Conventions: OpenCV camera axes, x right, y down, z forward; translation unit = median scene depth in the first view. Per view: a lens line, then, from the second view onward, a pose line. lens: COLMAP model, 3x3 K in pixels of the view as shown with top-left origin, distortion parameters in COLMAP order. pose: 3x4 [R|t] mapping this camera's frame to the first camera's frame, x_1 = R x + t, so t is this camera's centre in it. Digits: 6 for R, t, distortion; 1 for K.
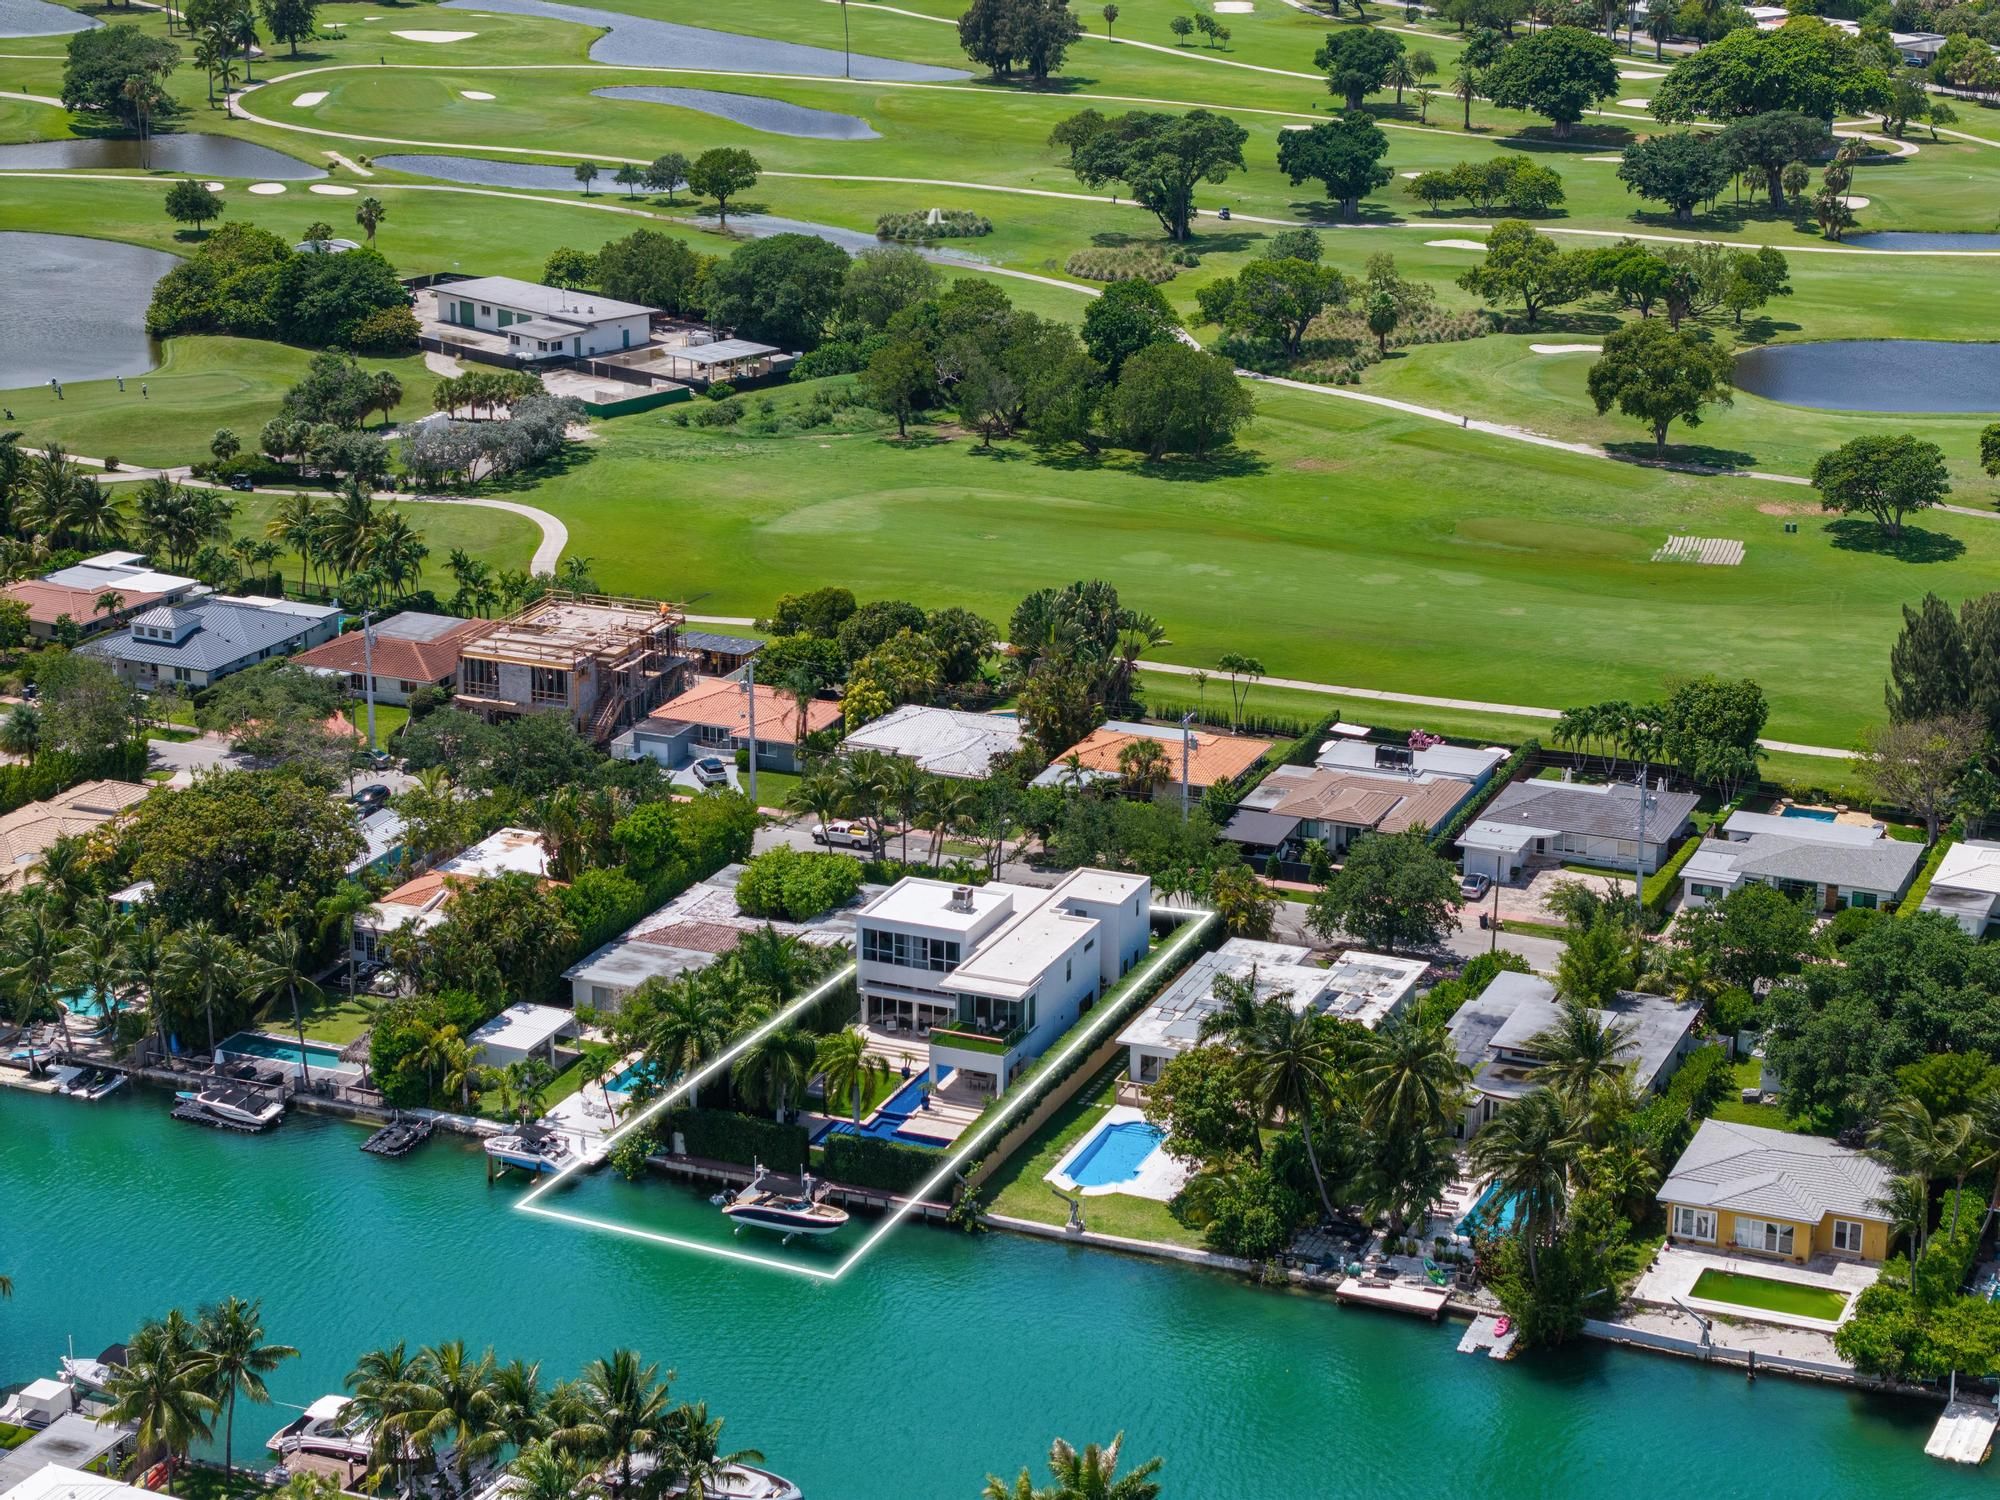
lens RADIAL K [[4132.4, 0, 999.6], [0, 4132.4, 750.8], [0, 0, 1]] dist [0.051040, 0.000000]
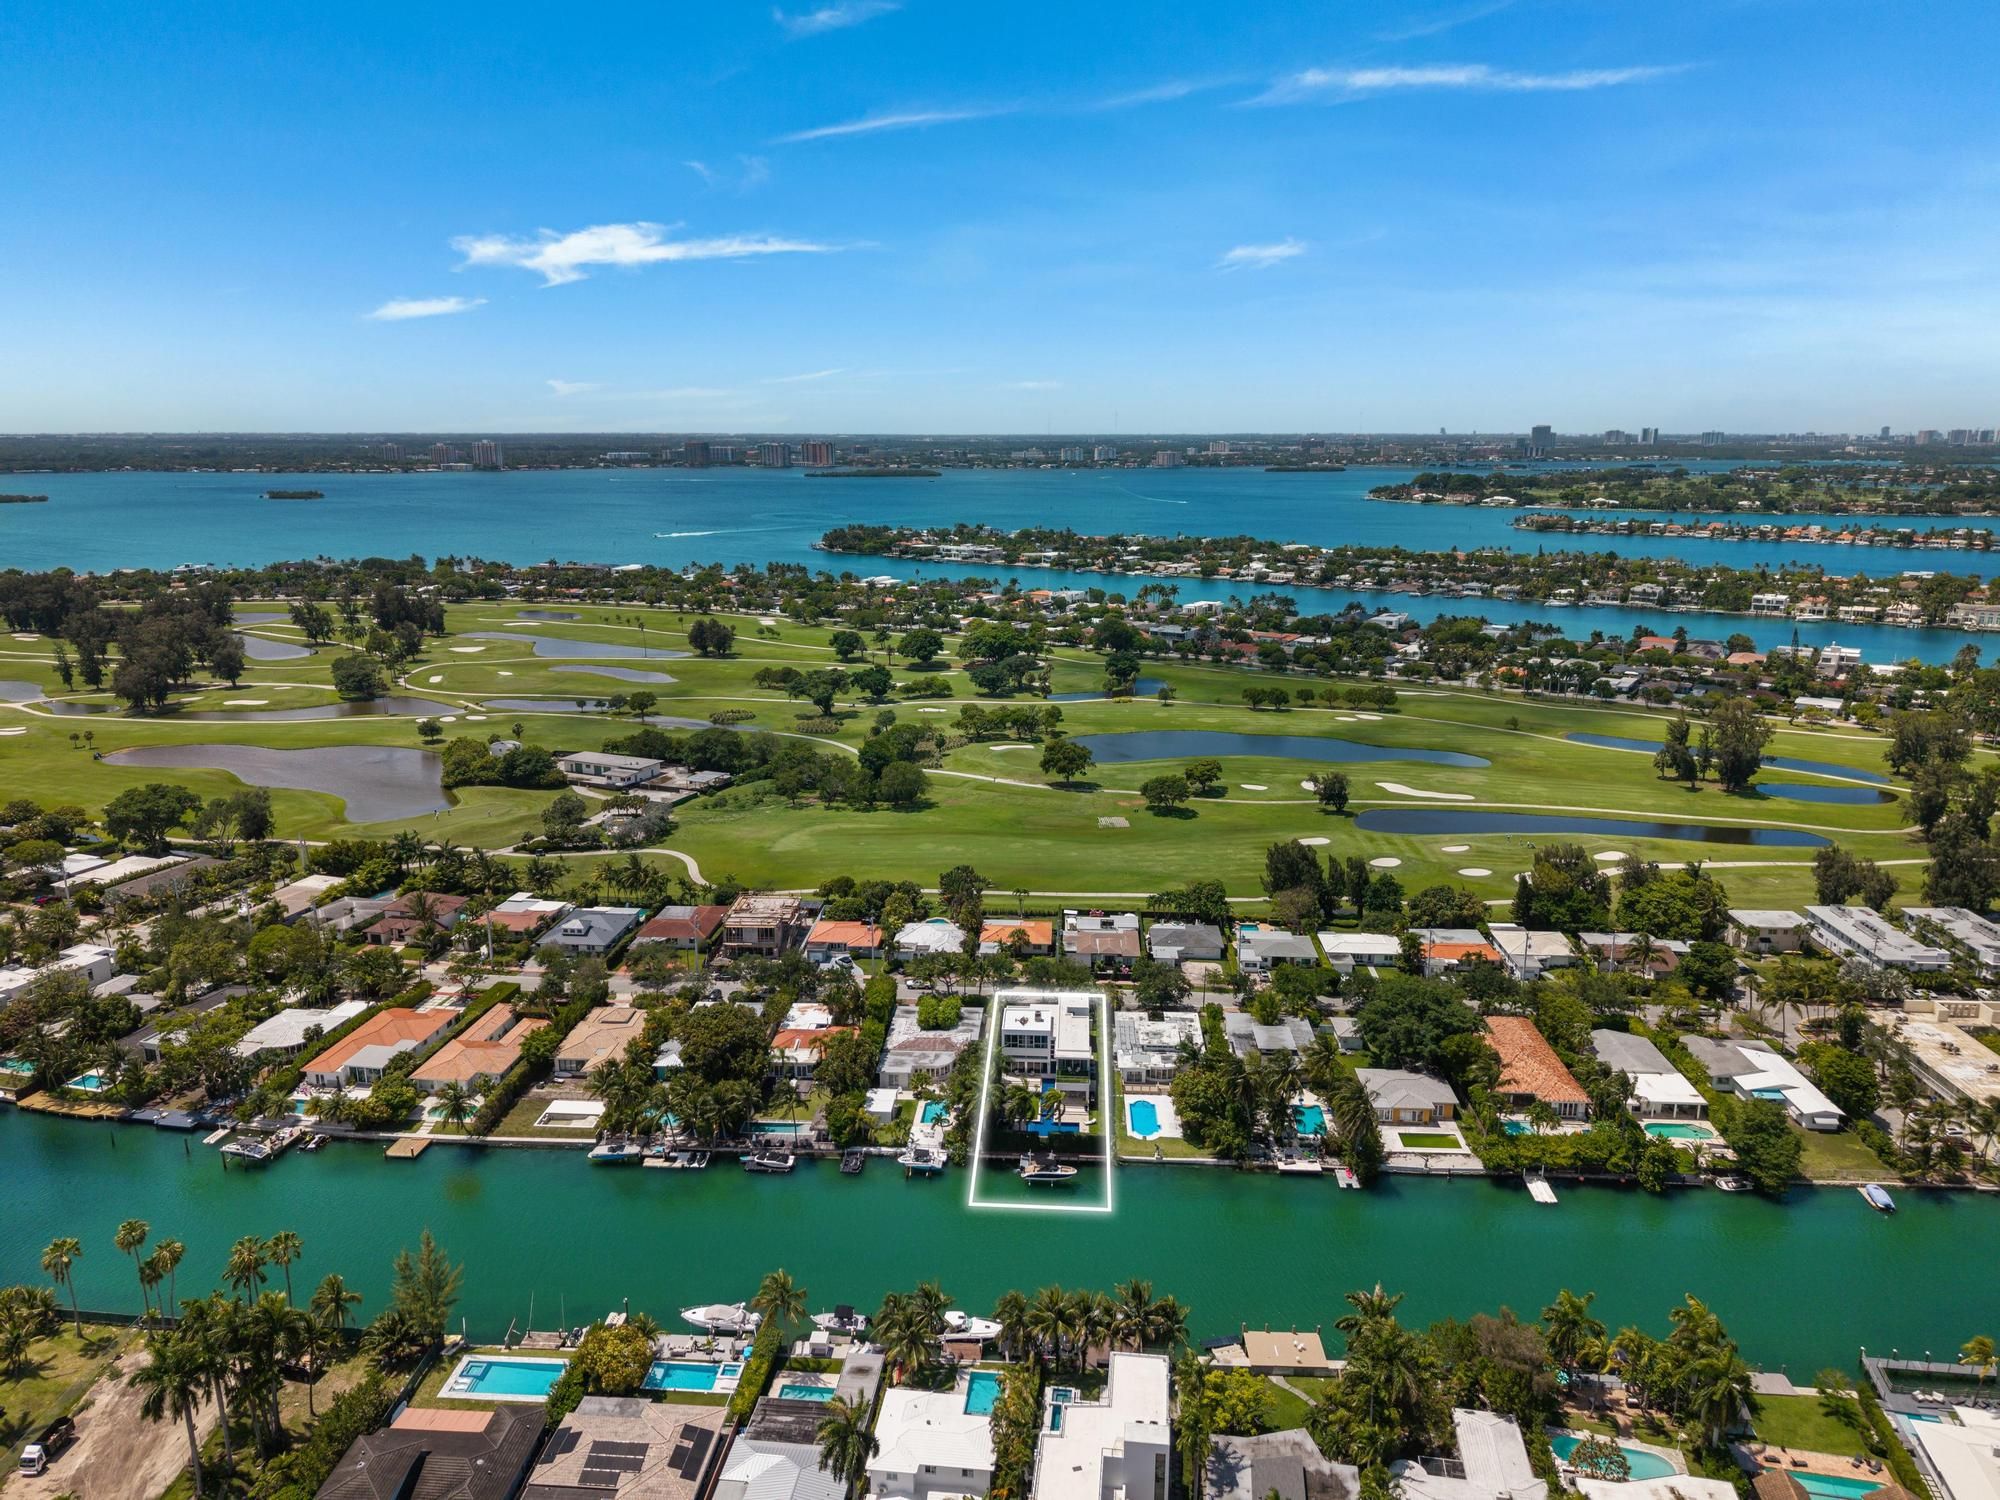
lens RADIAL K [[1372.5, 0, 1006.4], [0, 1372.5, 789.9], [0, 0, 1]] dist [0.070501, -0.001775]
pose [[0.939217, -0.089903, 0.331344, -0.214979], [0.103500, 0.994350, -0.023582, -0.060448], [-0.327352, 0.056443, 0.943215, 0.174514]]
